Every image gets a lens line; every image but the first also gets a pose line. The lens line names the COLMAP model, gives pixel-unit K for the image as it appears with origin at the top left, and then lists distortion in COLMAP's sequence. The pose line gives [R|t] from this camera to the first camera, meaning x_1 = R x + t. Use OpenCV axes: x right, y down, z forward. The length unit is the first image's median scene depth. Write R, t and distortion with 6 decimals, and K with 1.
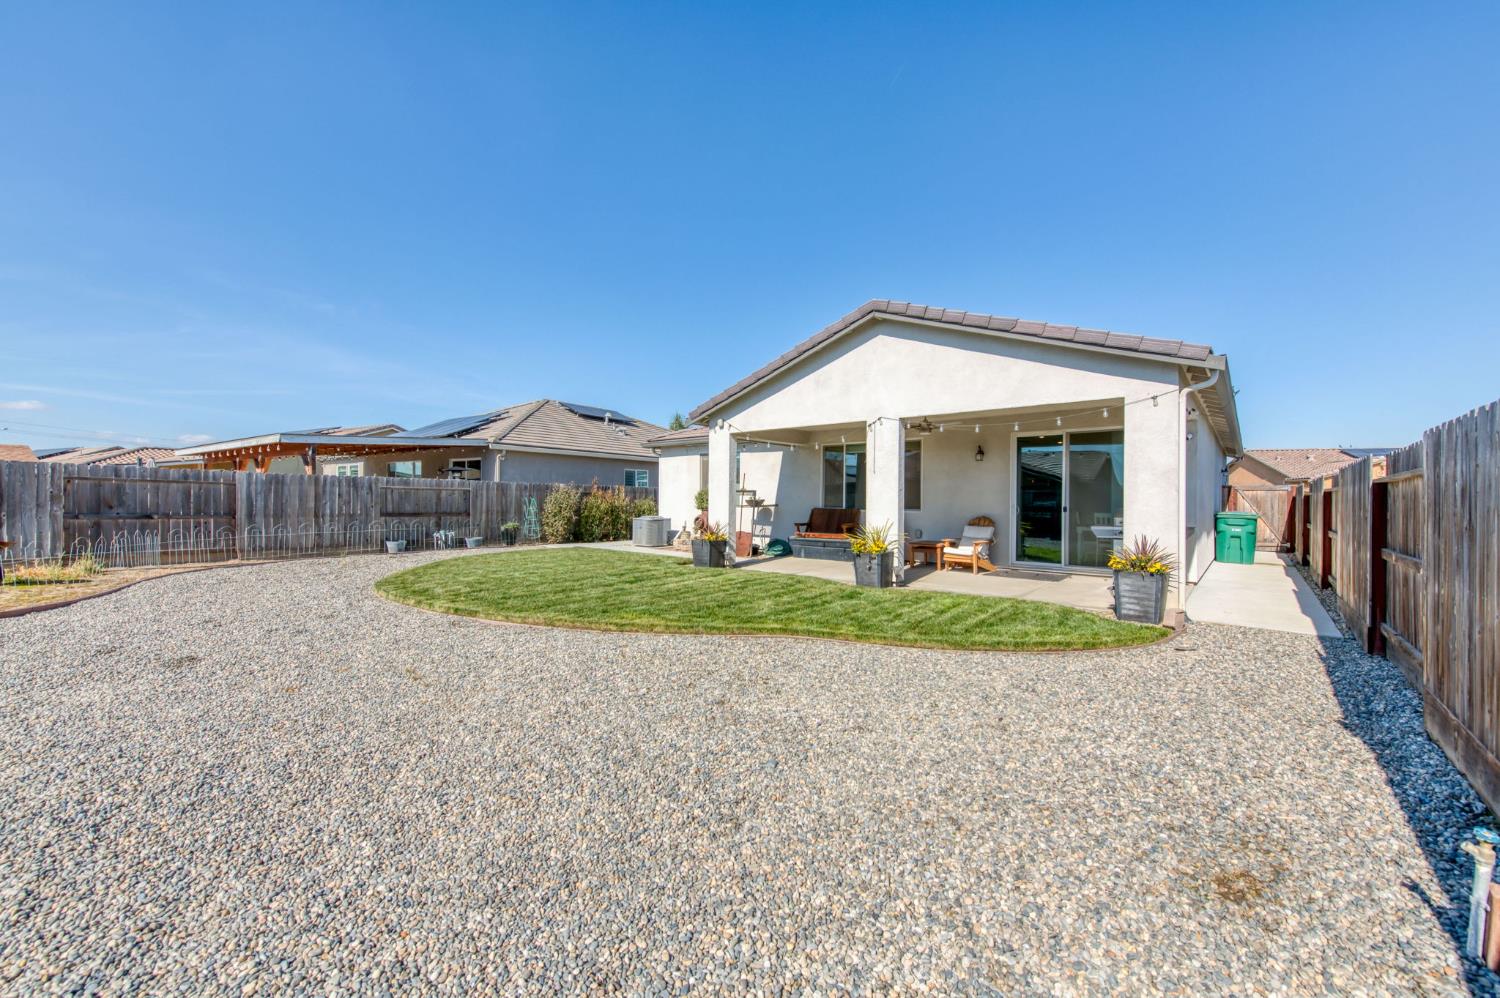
lens RADIAL K [[627.4, 0, 745.8], [0, 627.4, 502.7], [0, 0, 1]] dist [0.000406, -0.000737]
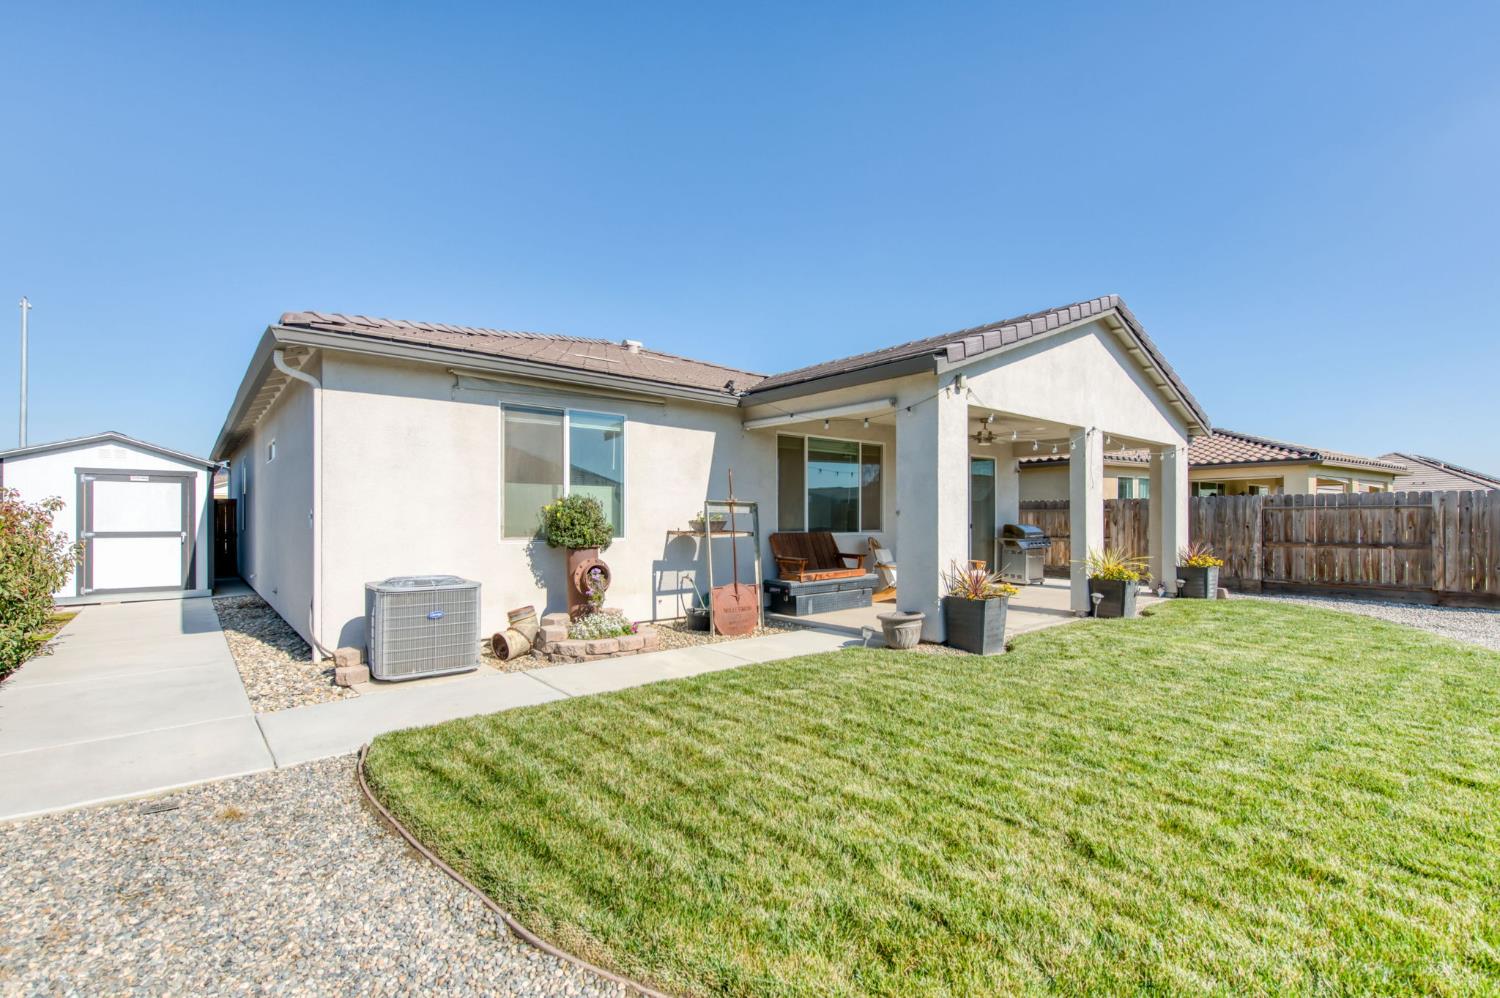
lens RADIAL K [[627.4, 0, 756.2], [0, 627.4, 522.8], [0, 0, 1]] dist [0.000406, -0.000737]
pose [[0.166224, -0.025302, 0.985763, -0.607079], [-0.000408, 0.999669, 0.025728, -0.021071], [-0.986088, -0.004679, 0.166159, 1.098530]]
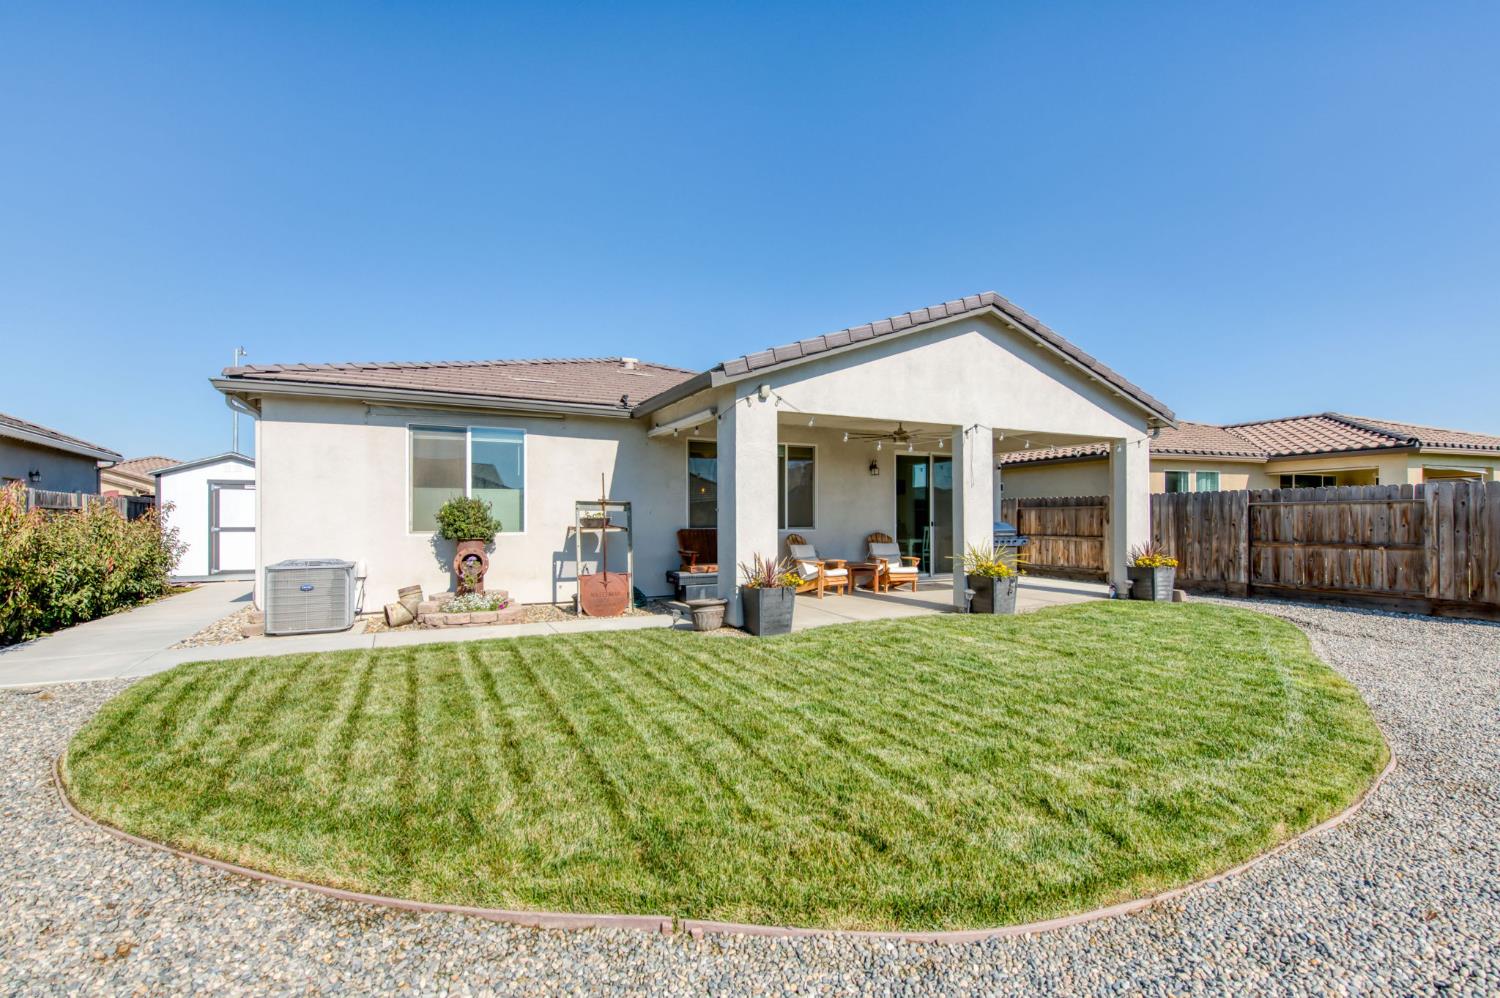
lens RADIAL K [[627.4, 0, 756.8], [0, 627.4, 518.1], [0, 0, 1]] dist [0.000406, -0.000737]
pose [[0.379943, -0.019108, 0.924812, -0.597474], [0.005014, 0.999814, 0.018598, -0.019222], [-0.924996, -0.002430, 0.379969, 0.793494]]
